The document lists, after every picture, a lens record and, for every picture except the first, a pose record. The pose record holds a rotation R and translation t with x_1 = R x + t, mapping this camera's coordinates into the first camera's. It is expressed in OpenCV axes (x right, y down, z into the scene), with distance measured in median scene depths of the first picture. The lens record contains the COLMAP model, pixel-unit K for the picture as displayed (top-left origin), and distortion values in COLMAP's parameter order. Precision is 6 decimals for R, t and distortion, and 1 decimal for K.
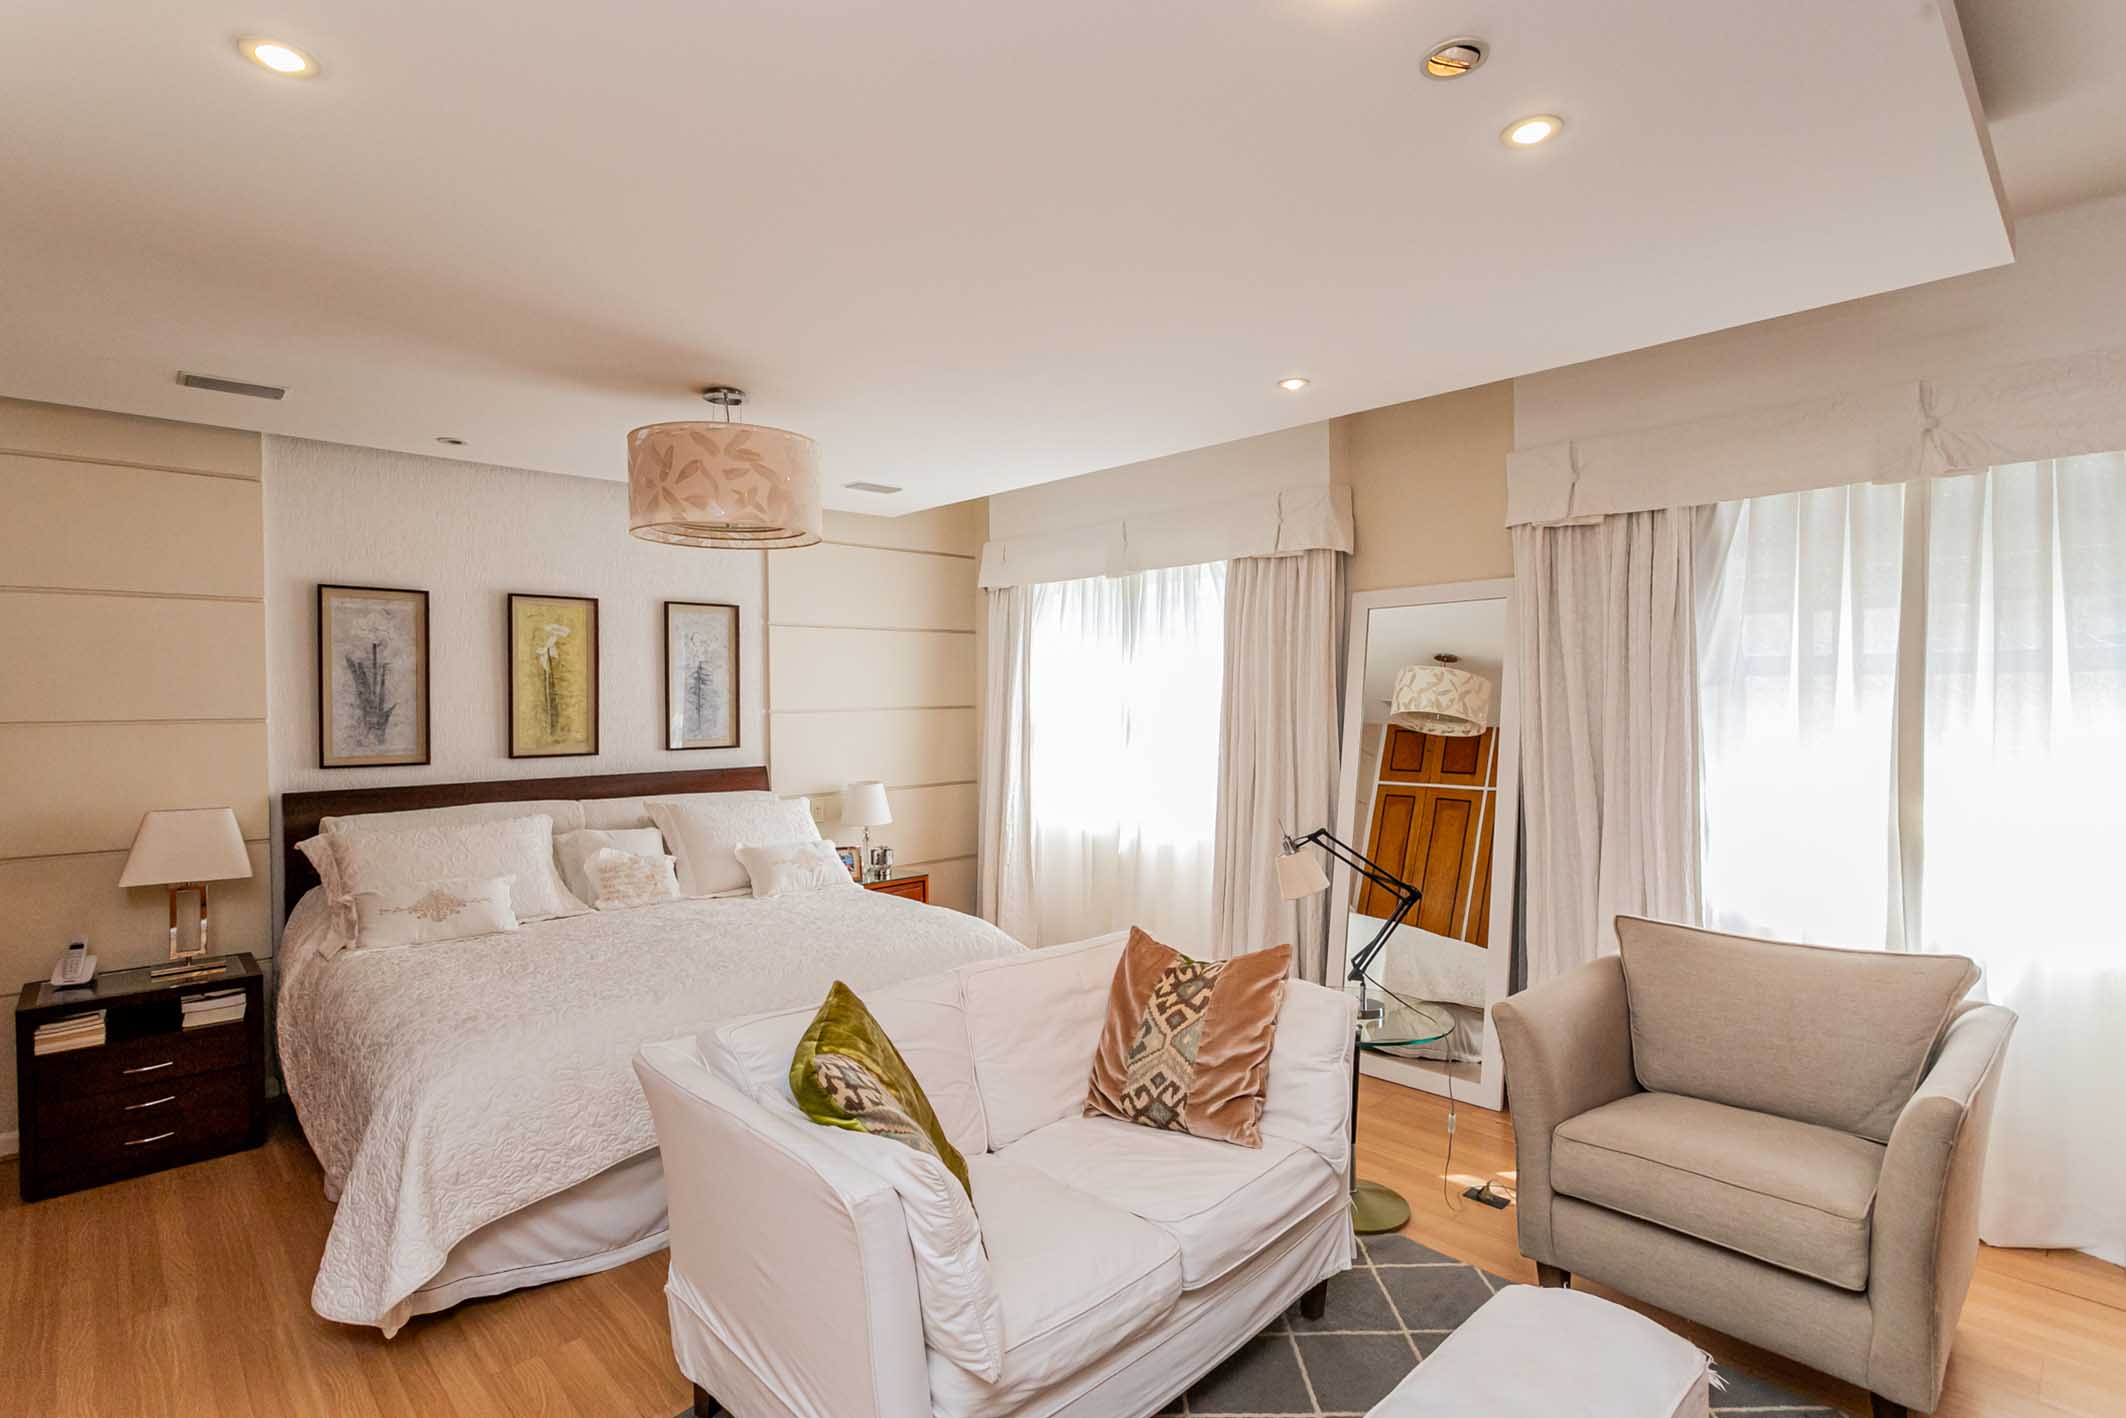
lens RADIAL K [[1020.6, 0, 1055.0], [0, 1020.6, 689.6], [0, 0, 1]] dist [-0.002943, 0.000965]
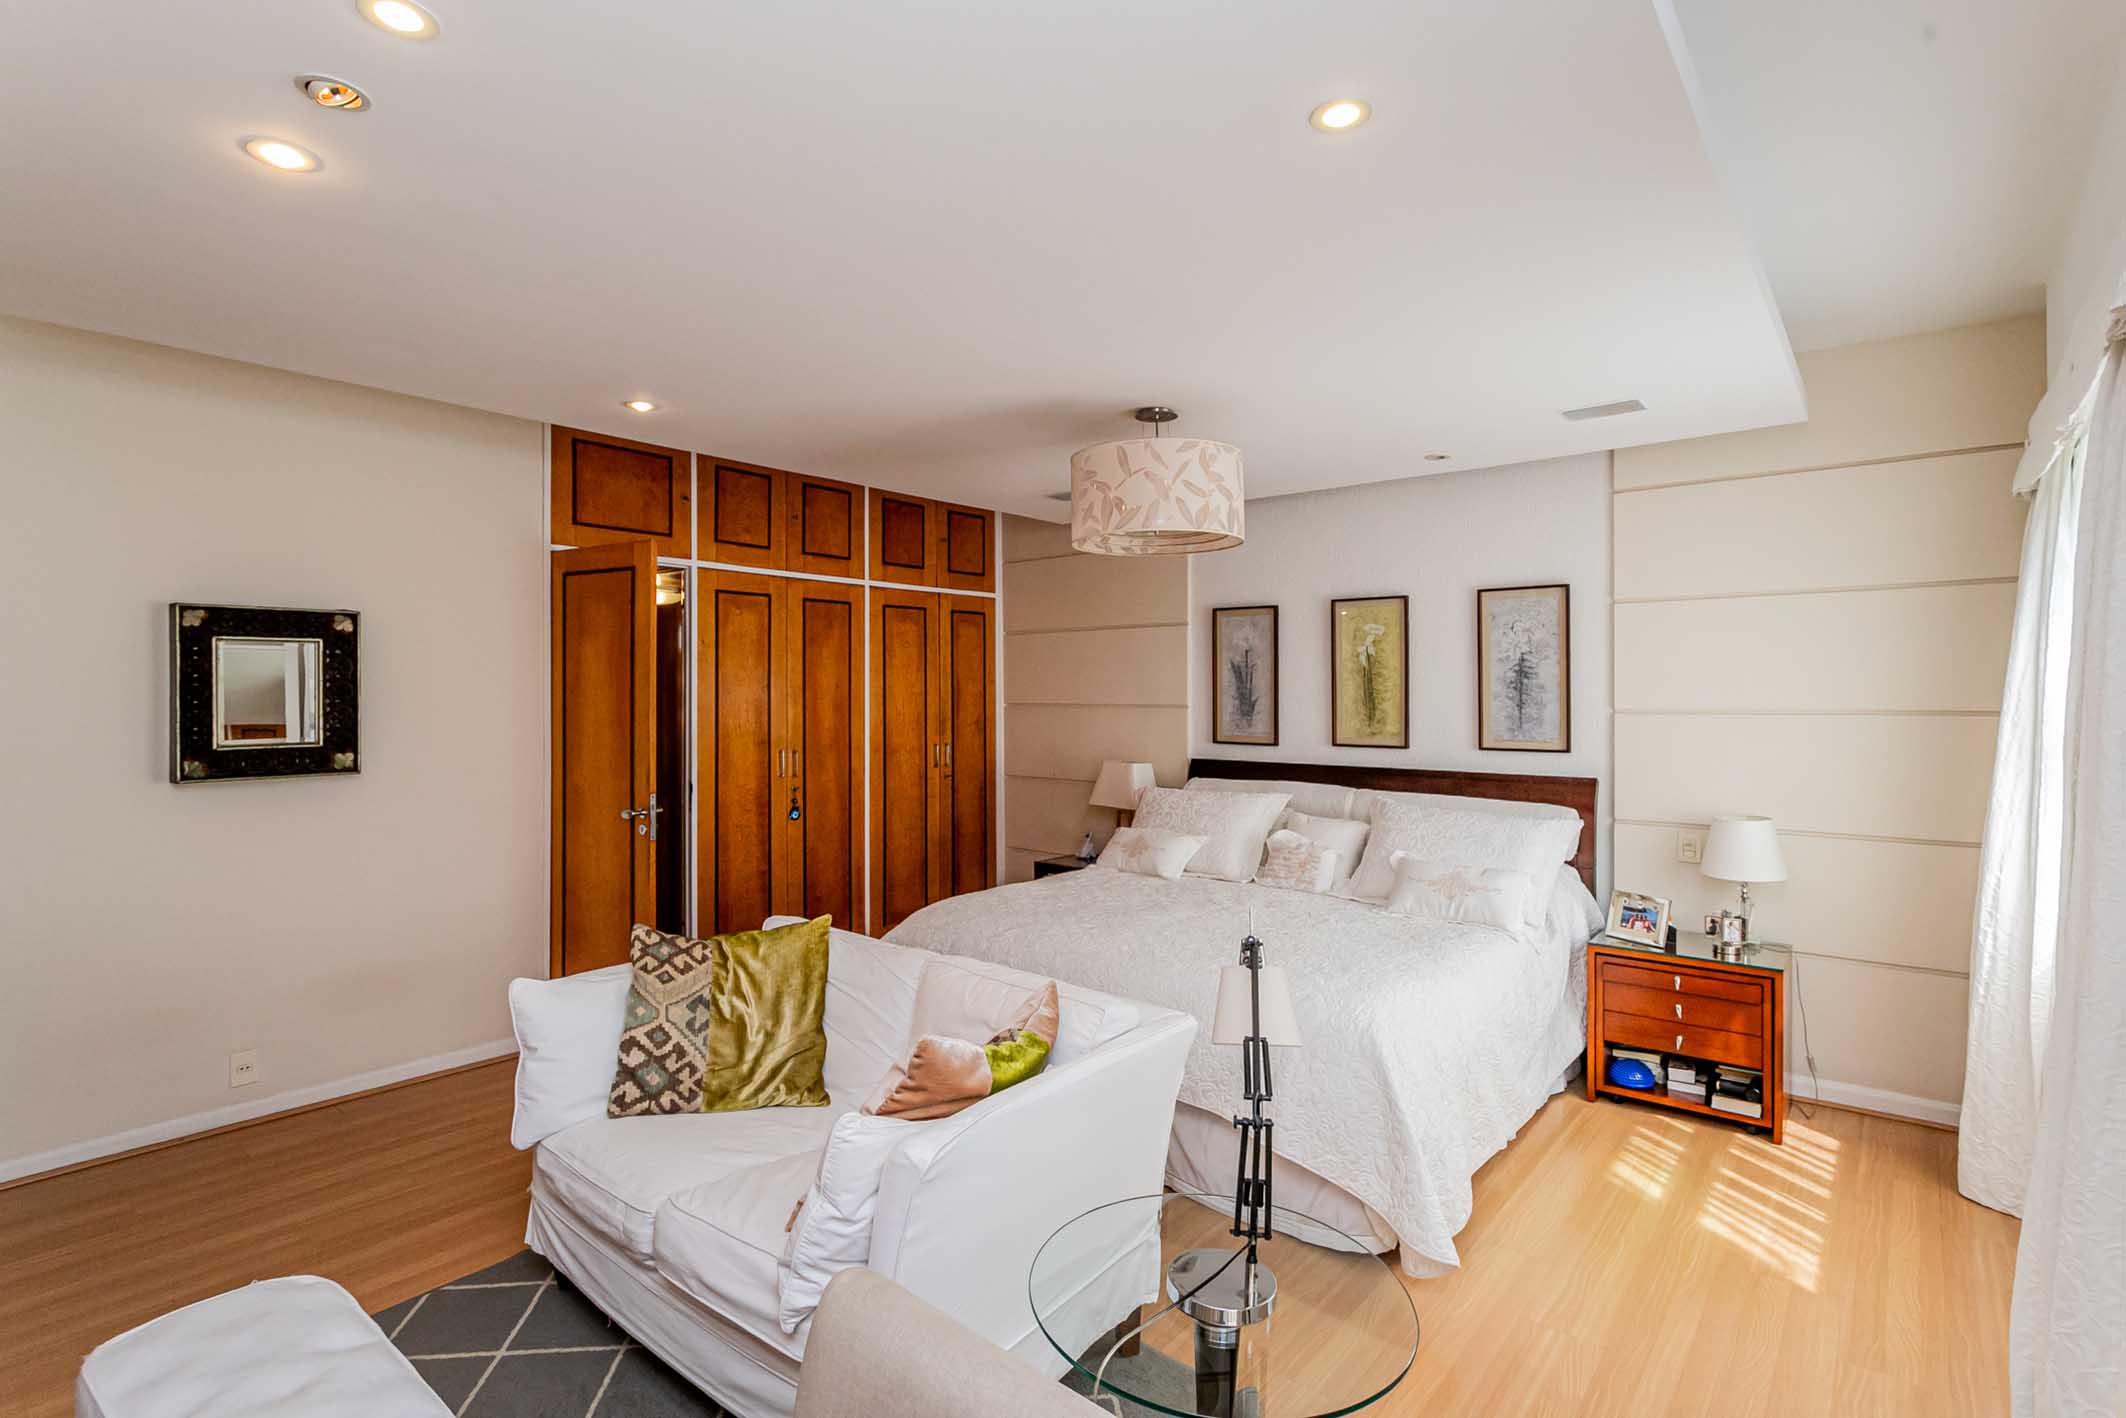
lens RADIAL K [[1020.6, 0, 1055.0], [0, 1020.6, 689.6], [0, 0, 1]] dist [-0.002943, 0.000965]
pose [[0.100277, 0.007897, -0.994928, 0.567319], [0.009044, 0.999920, 0.008849, -0.007814], [0.994918, -0.009886, 0.100197, 0.585190]]
